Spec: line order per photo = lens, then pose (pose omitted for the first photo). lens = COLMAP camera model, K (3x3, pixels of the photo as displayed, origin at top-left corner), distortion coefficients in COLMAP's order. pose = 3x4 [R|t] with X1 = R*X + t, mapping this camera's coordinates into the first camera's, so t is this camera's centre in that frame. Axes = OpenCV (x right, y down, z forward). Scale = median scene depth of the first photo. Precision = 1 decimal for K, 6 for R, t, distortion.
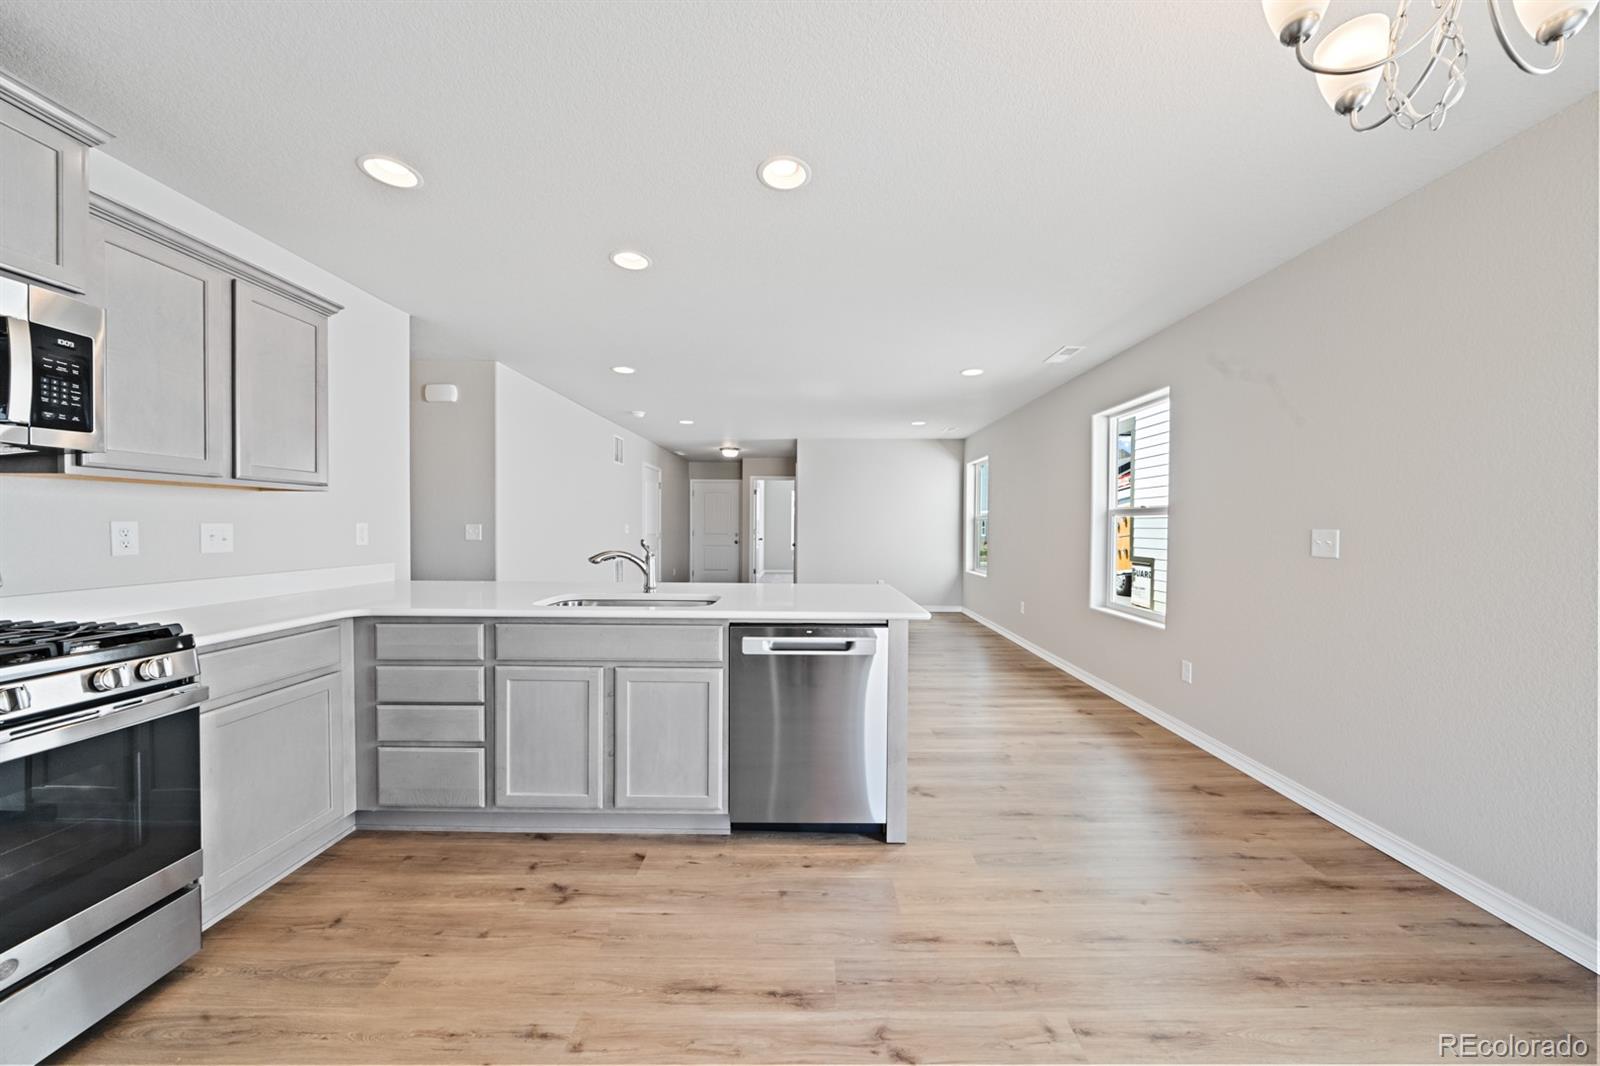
lens RADIAL K [[549.2, 0, 808.8], [0, 549.2, 532.9], [0, 0, 1]] dist [-0.007374, 0.000083]
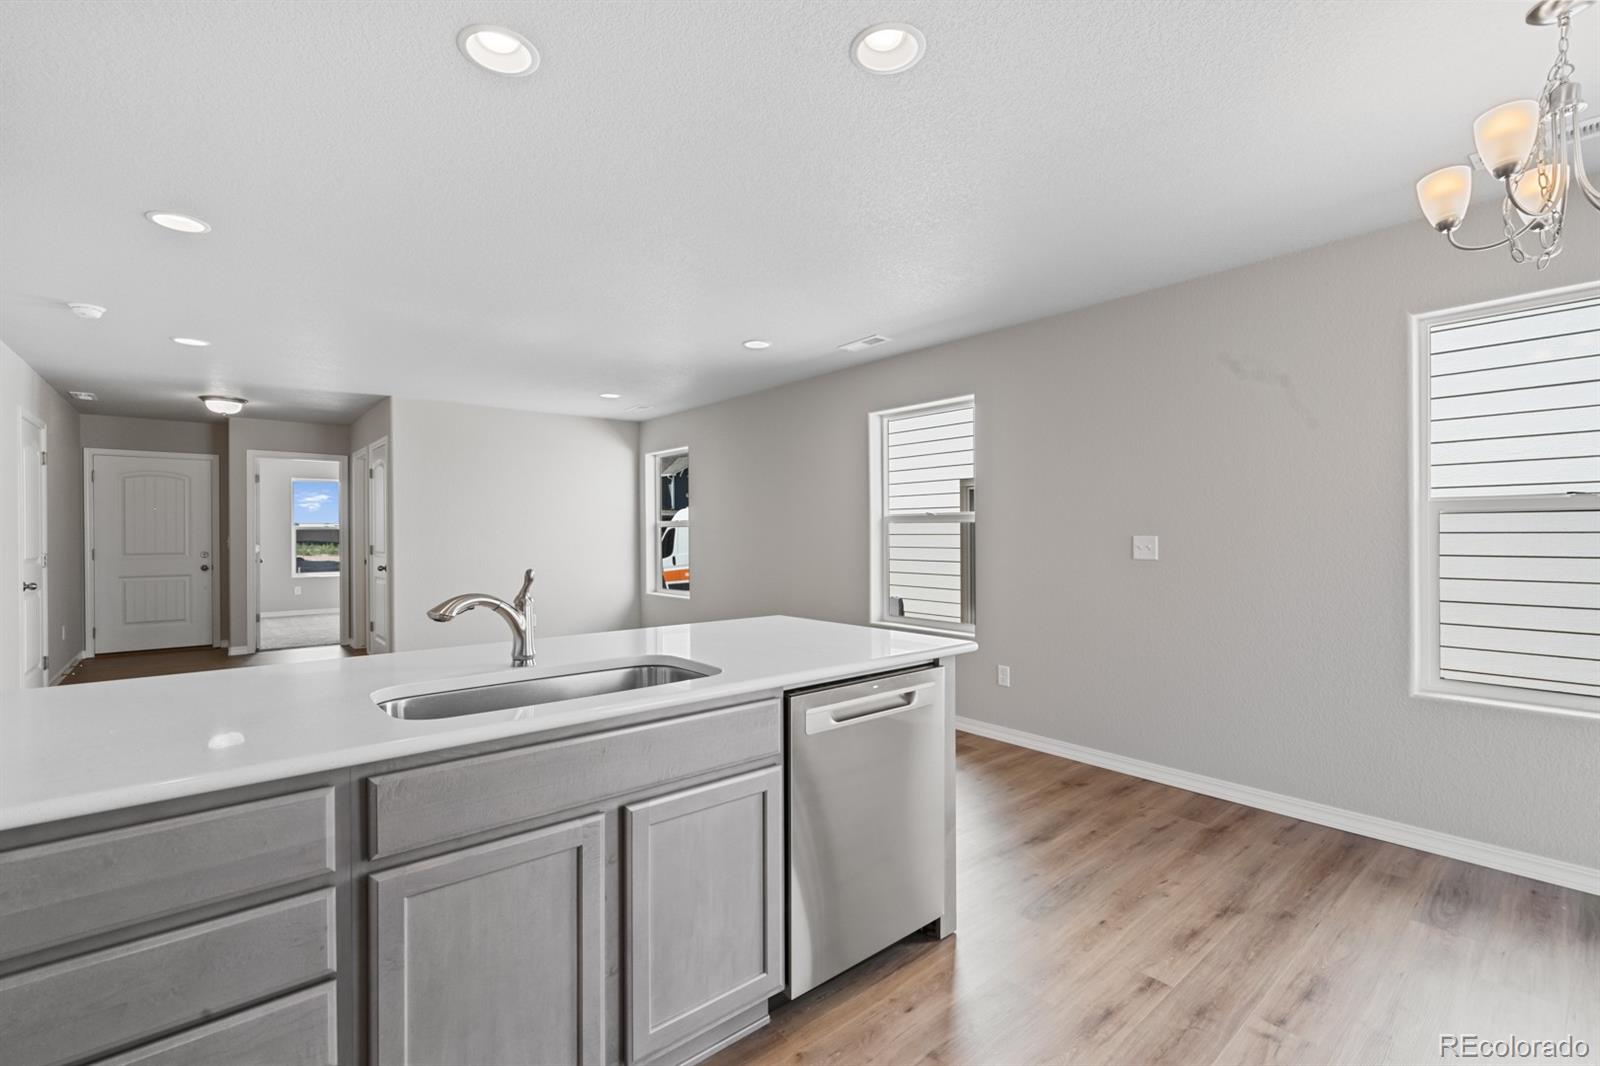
lens RADIAL K [[710.3, 0, 800.0], [0, 710.3, 533.0], [0, 0, 1]] dist [-0.000839, 0.000002]
pose [[0.759706, -0.009819, 0.650193, -0.678857], [0.017645, 0.999829, -0.005519, -0.019187], [-0.650027, 0.015666, 0.759749, 0.348342]]
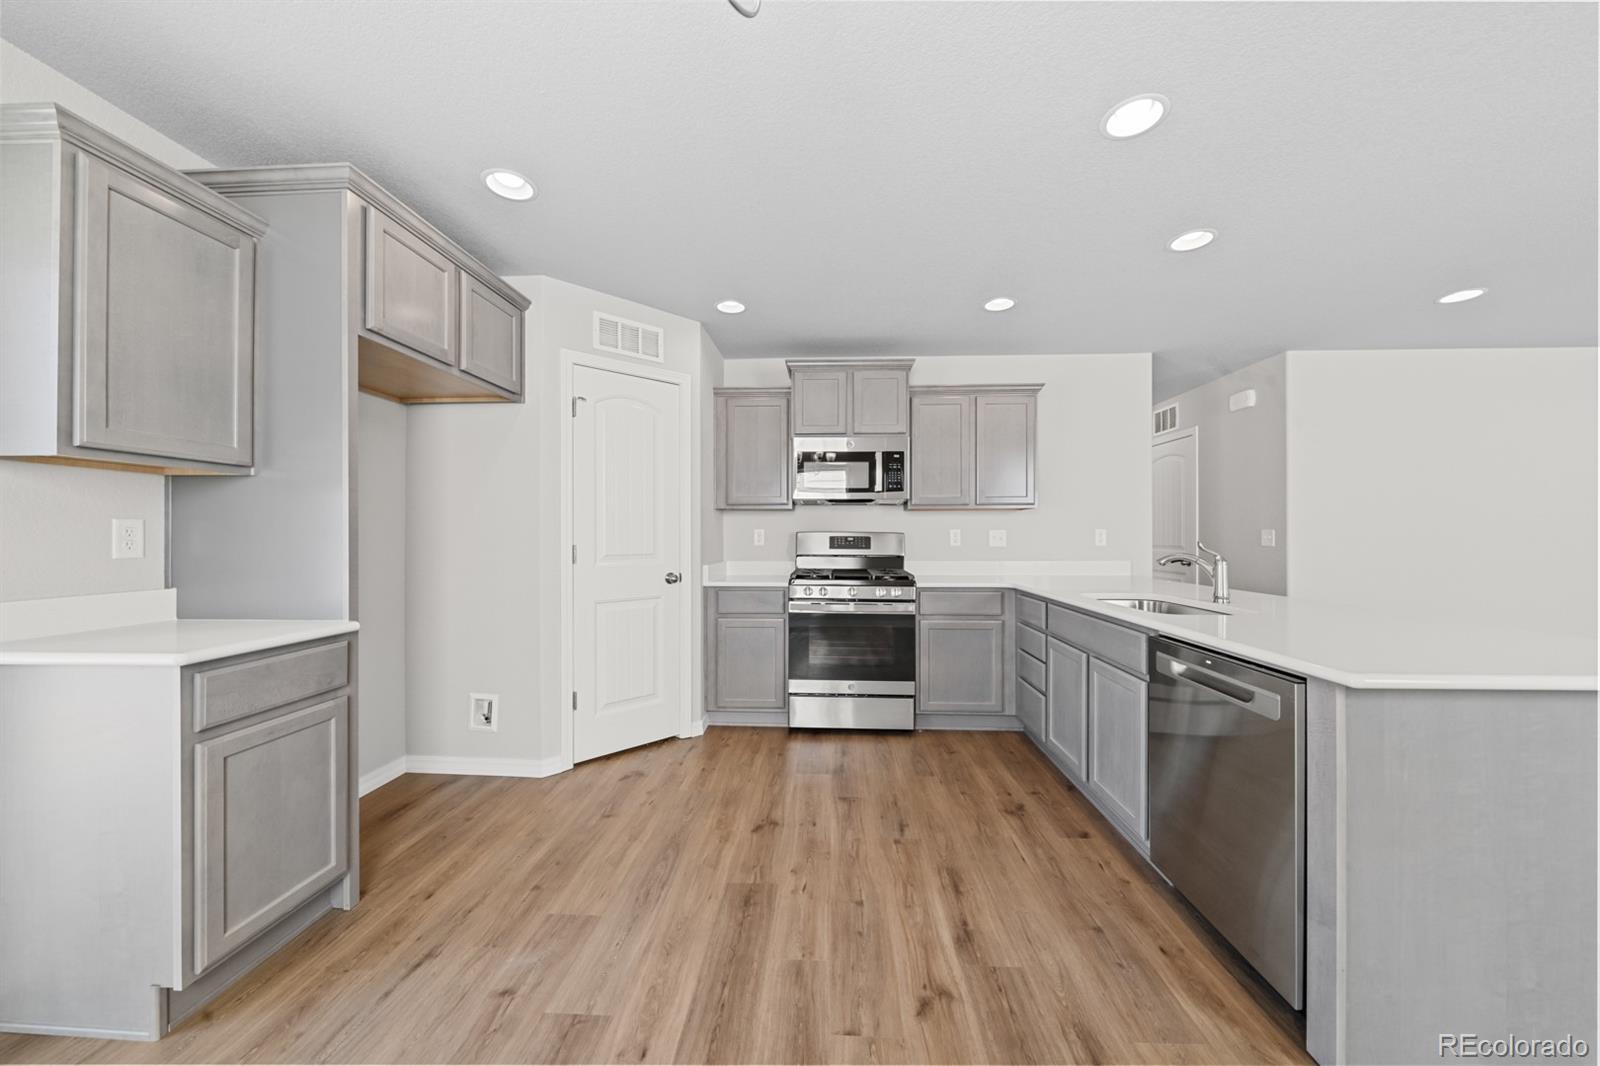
lens RADIAL K [[560.3, 0, 804.0], [0, 560.3, 528.6], [0, 0, 1]] dist [-0.000708, -0.000053]
pose [[-0.053209, -0.018109, -0.998419, 0.795362], [-0.012599, 0.999768, -0.017462, 0.018267], [0.998504, 0.011650, -0.053425, 0.488451]]
